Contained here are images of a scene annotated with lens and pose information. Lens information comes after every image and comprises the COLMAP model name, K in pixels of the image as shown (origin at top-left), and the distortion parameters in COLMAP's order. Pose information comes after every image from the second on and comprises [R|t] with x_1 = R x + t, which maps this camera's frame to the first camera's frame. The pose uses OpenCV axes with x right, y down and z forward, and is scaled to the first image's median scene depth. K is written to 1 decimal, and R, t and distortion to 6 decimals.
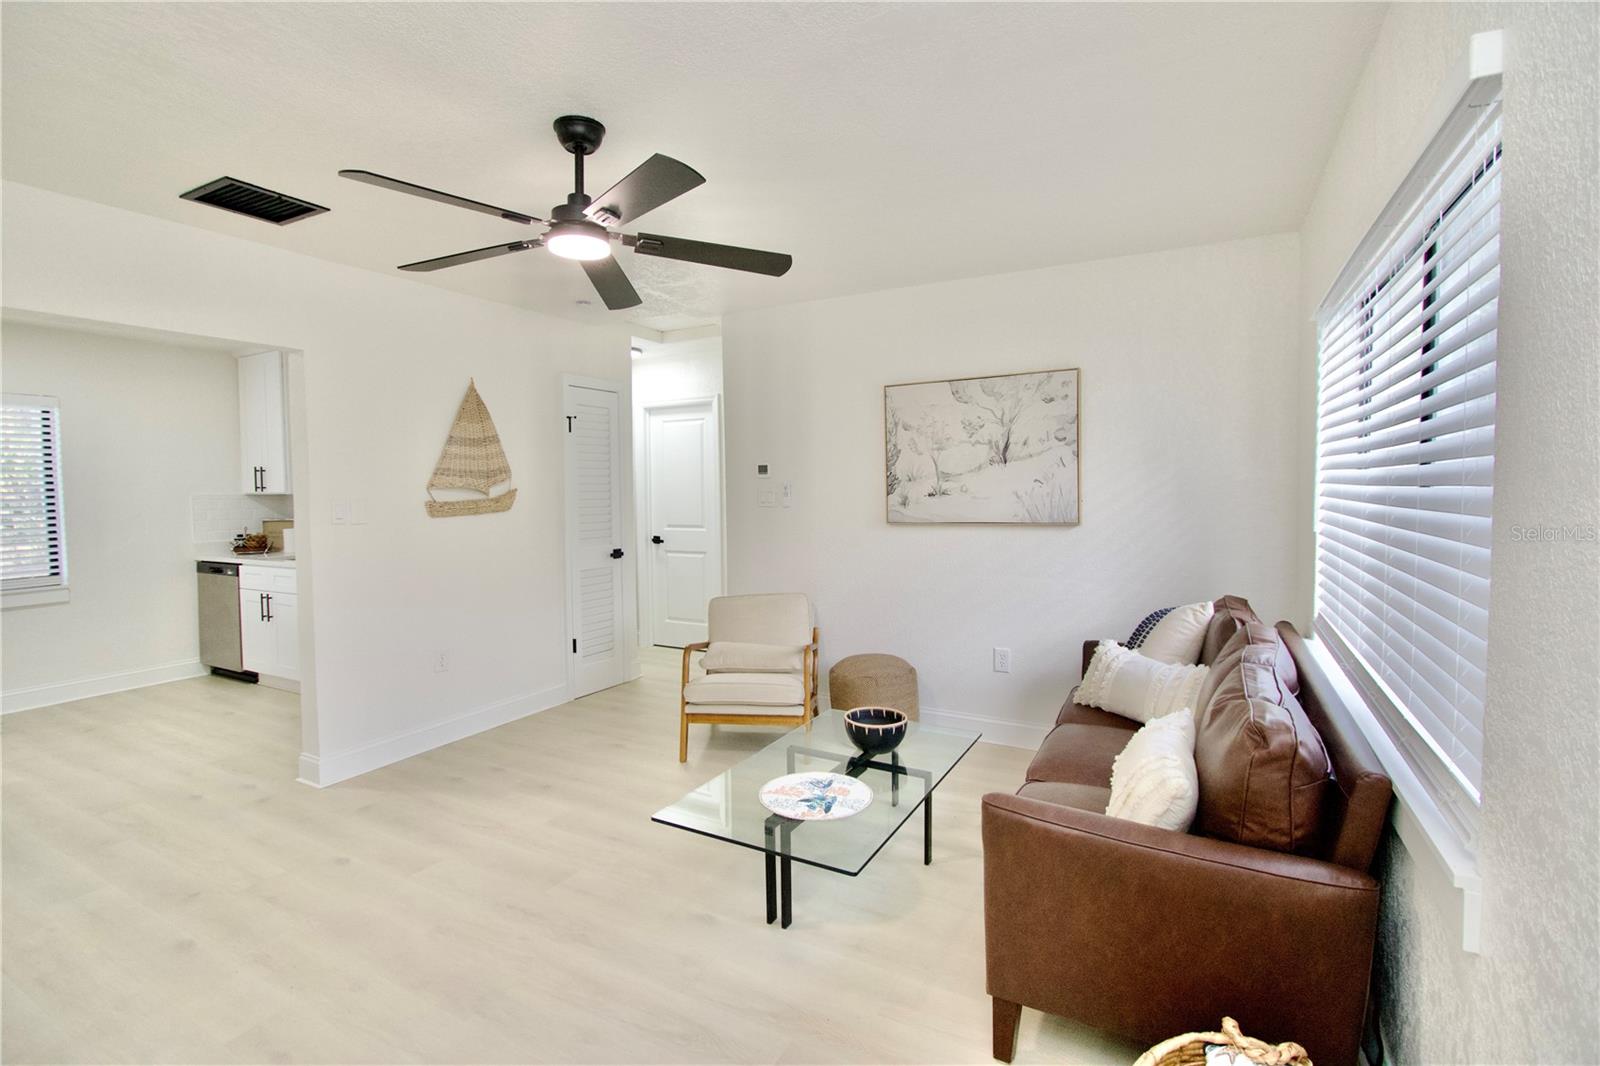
lens RADIAL K [[749.3, 0, 784.0], [0, 749.3, 524.1], [0, 0, 1]] dist [-0.020871, 0.004332]
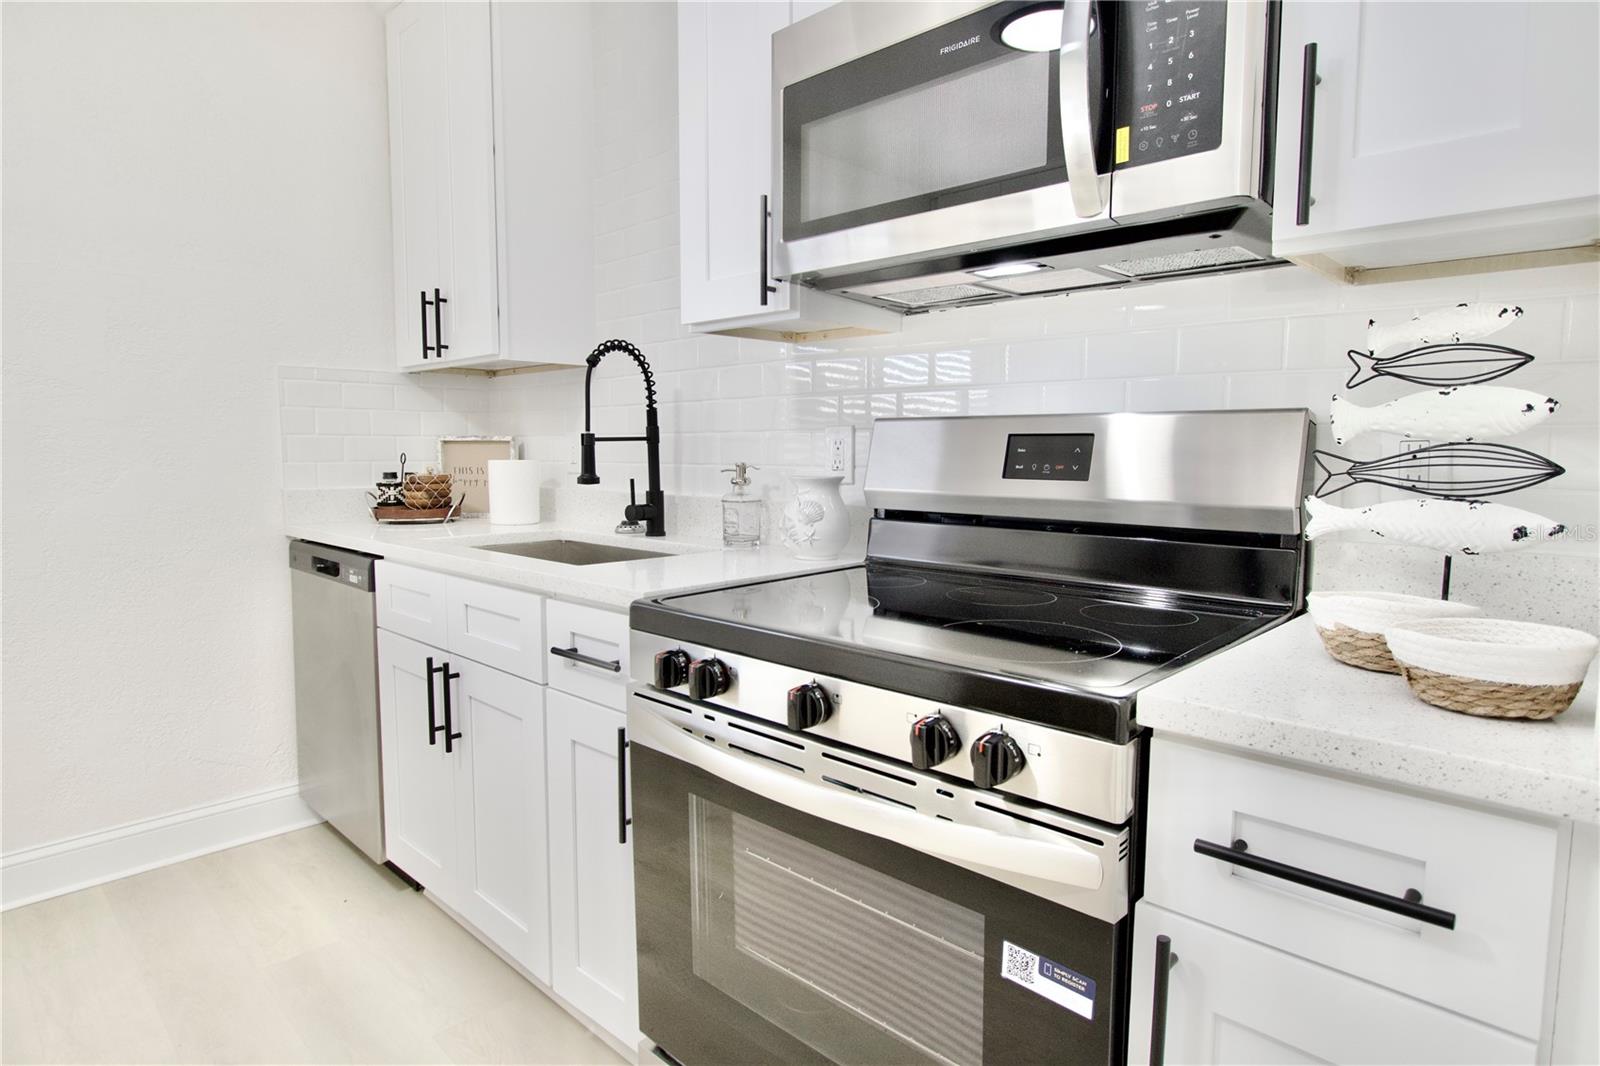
lens RADIAL K [[884.3, 0, 800.0], [0, 884.3, 533.0], [0, 0, 1]] dist [-0.014301, 0.000125]
pose [[0.969973, 0.036022, -0.240529, -0.420595], [-0.023559, 0.998236, 0.054494, 0.015881], [0.242067, -0.047191, 0.969111, 0.615247]]
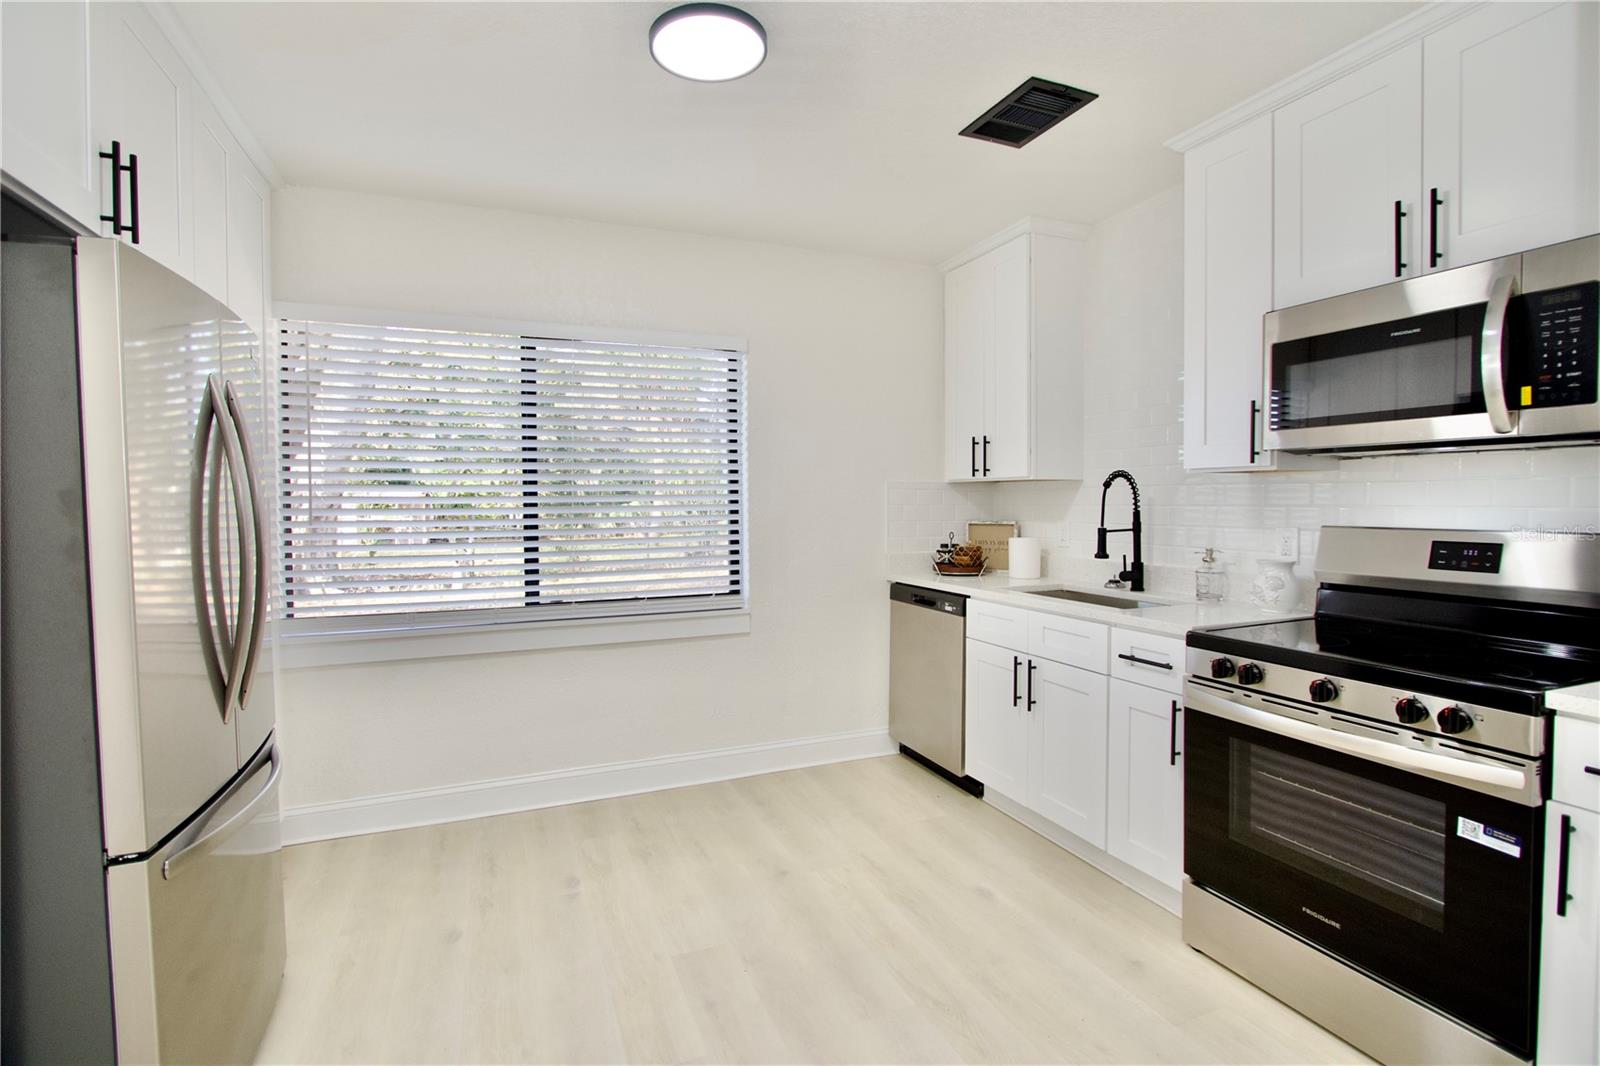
lens RADIAL K [[749.3, 0, 784.0], [0, 749.3, 524.1], [0, 0, 1]] dist [-0.020871, 0.004332]
pose [[0.785834, 0.026807, -0.617856, -0.451351], [-0.032830, 0.999460, 0.001607, 0.000142], [0.617565, 0.019022, 0.786290, 0.409760]]
